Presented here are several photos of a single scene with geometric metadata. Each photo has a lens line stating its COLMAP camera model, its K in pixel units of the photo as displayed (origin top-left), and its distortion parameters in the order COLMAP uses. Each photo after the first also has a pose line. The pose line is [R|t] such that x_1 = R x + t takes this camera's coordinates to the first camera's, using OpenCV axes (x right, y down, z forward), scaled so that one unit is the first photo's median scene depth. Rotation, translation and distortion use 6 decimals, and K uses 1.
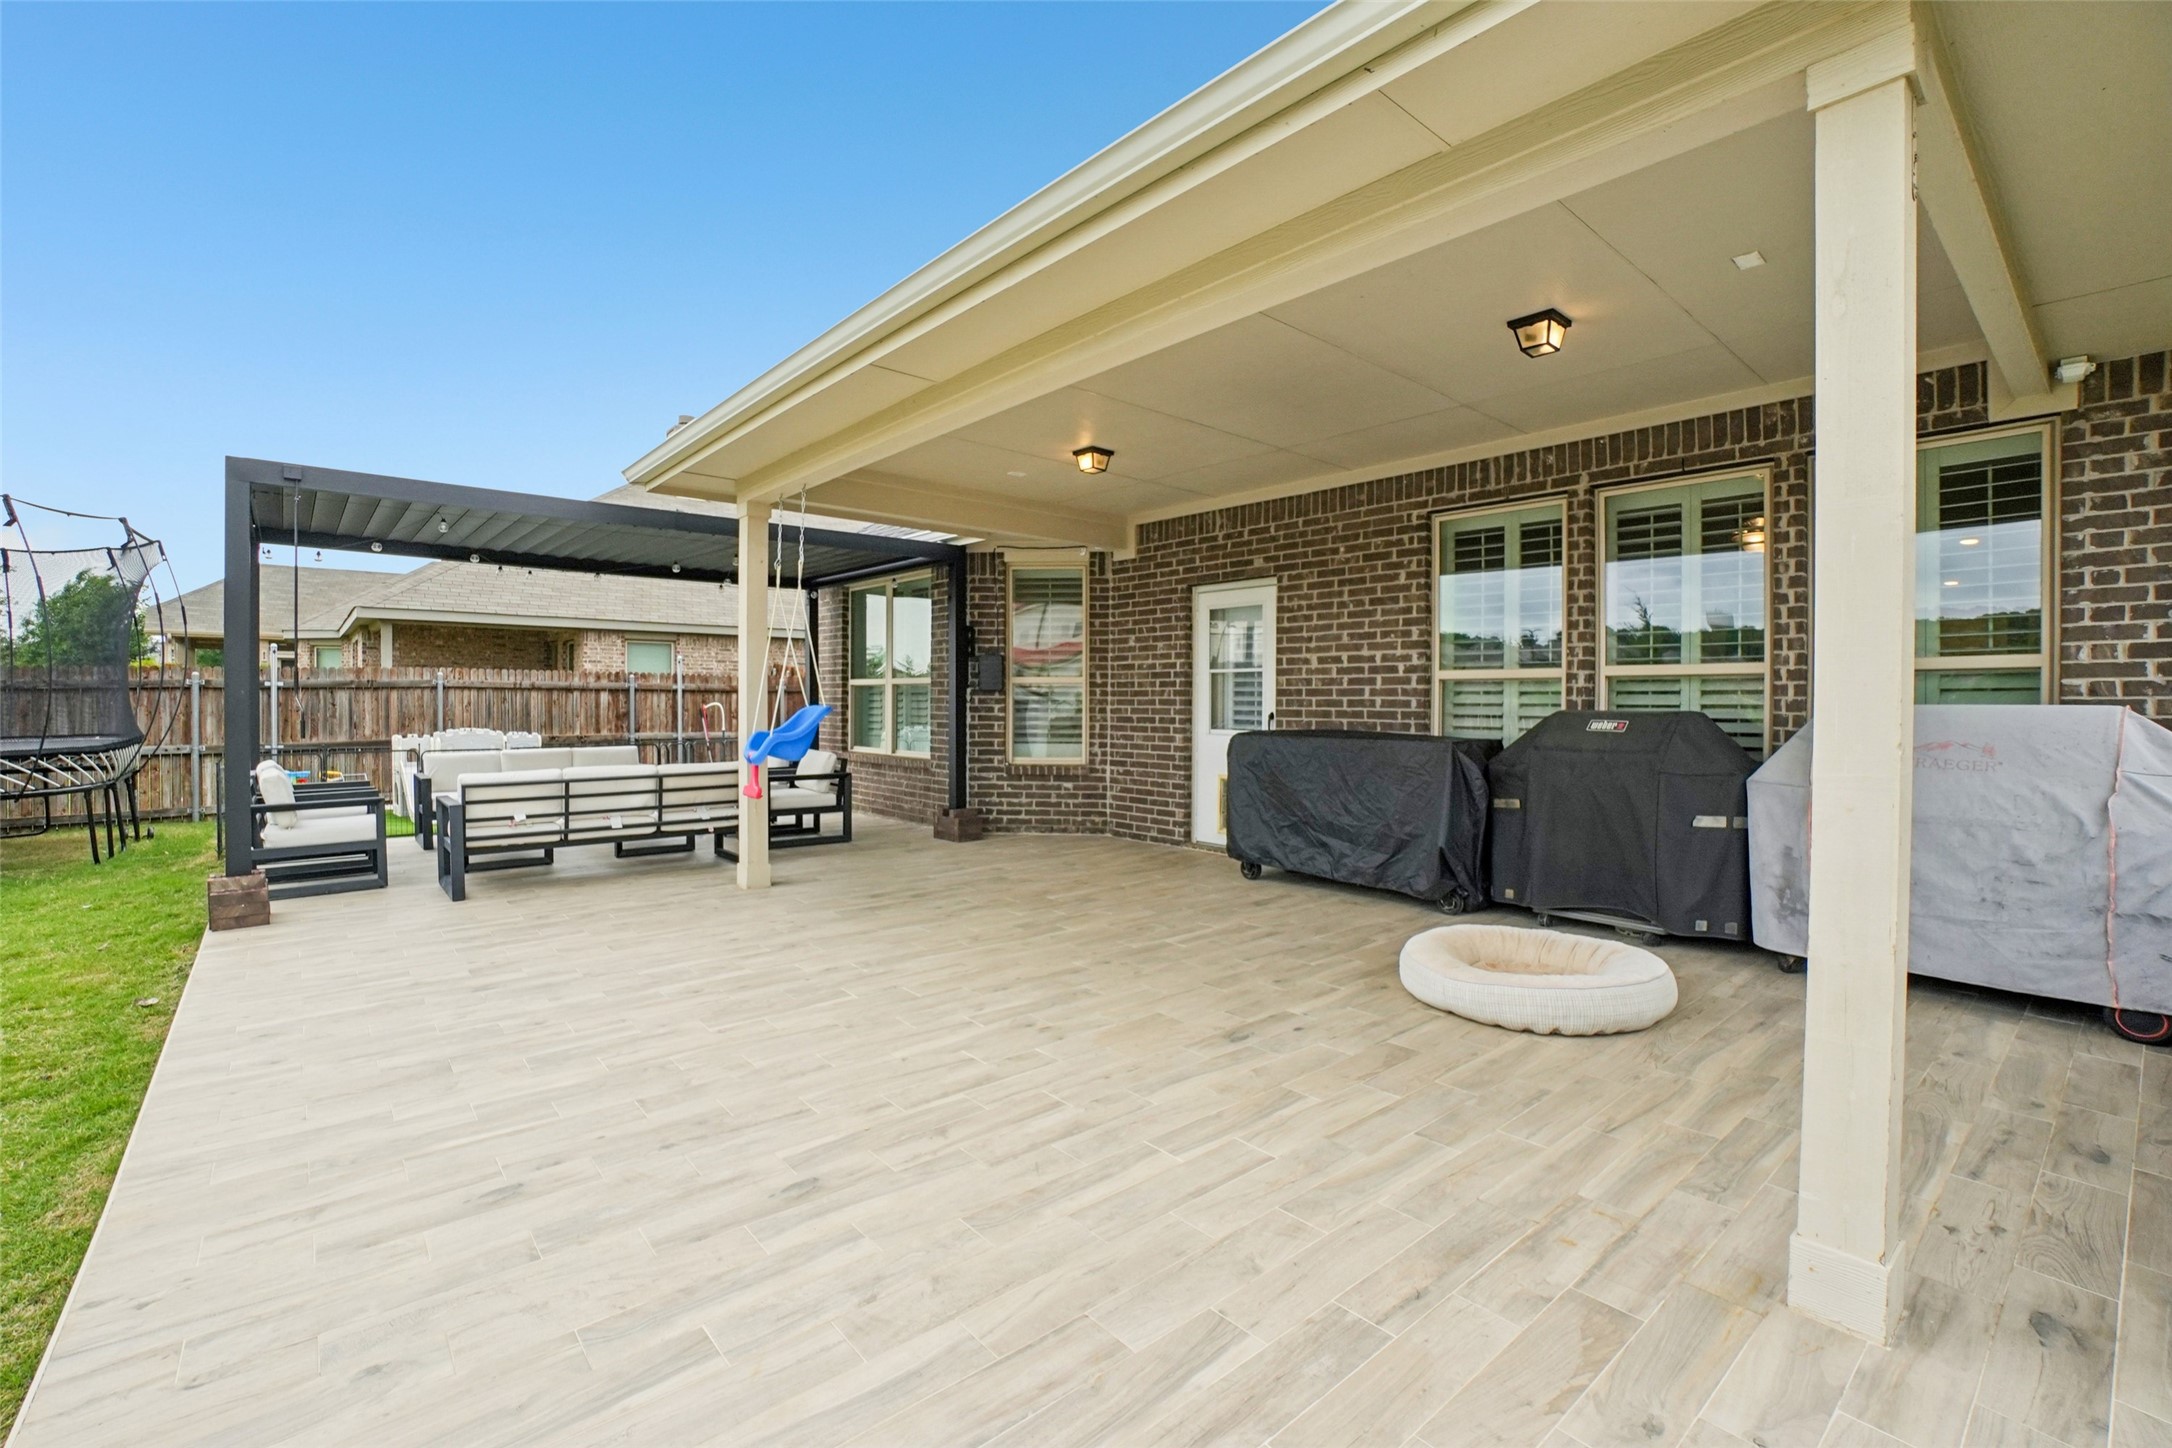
lens RADIAL K [[965.1, 0, 1083.1], [0, 965.1, 707.7], [0, 0, 1]] dist [-0.060902, 0.024772]
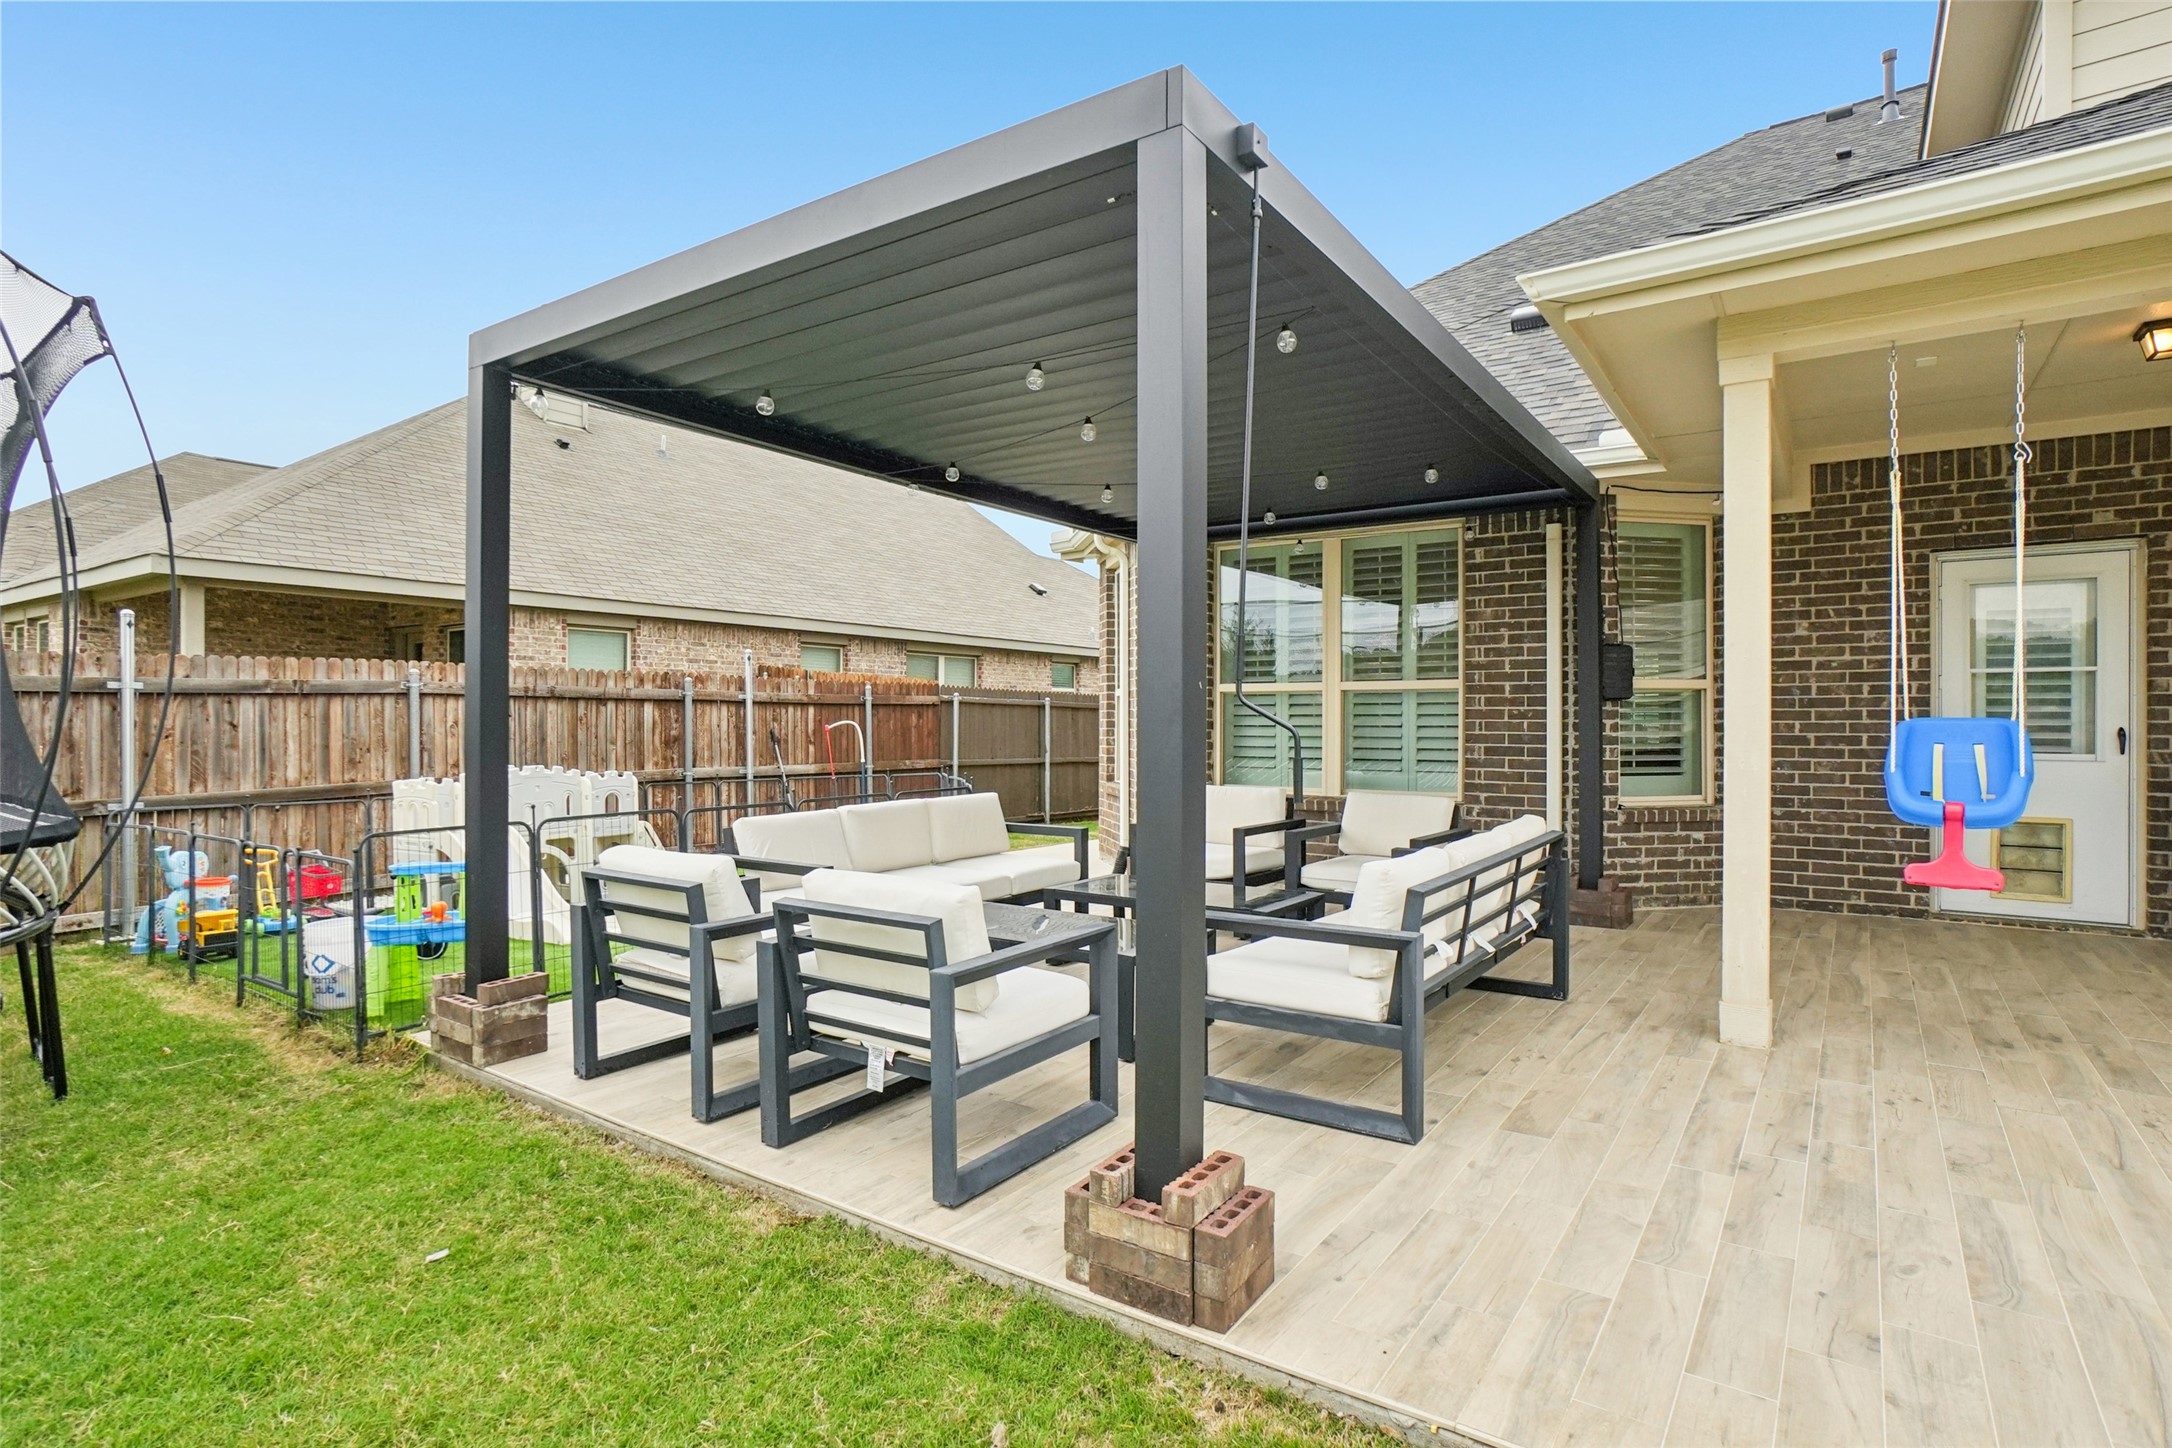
lens RADIAL K [[1114.6, 0, 1086.0], [0, 1114.6, 724.0], [0, 0, 1]] dist [-0.043658, 0.026038]
pose [[0.968196, -0.003756, 0.250164, -0.644736], [0.004506, 0.999987, -0.002427, 0.000158], [-0.250152, 0.003477, 0.968200, 0.347242]]
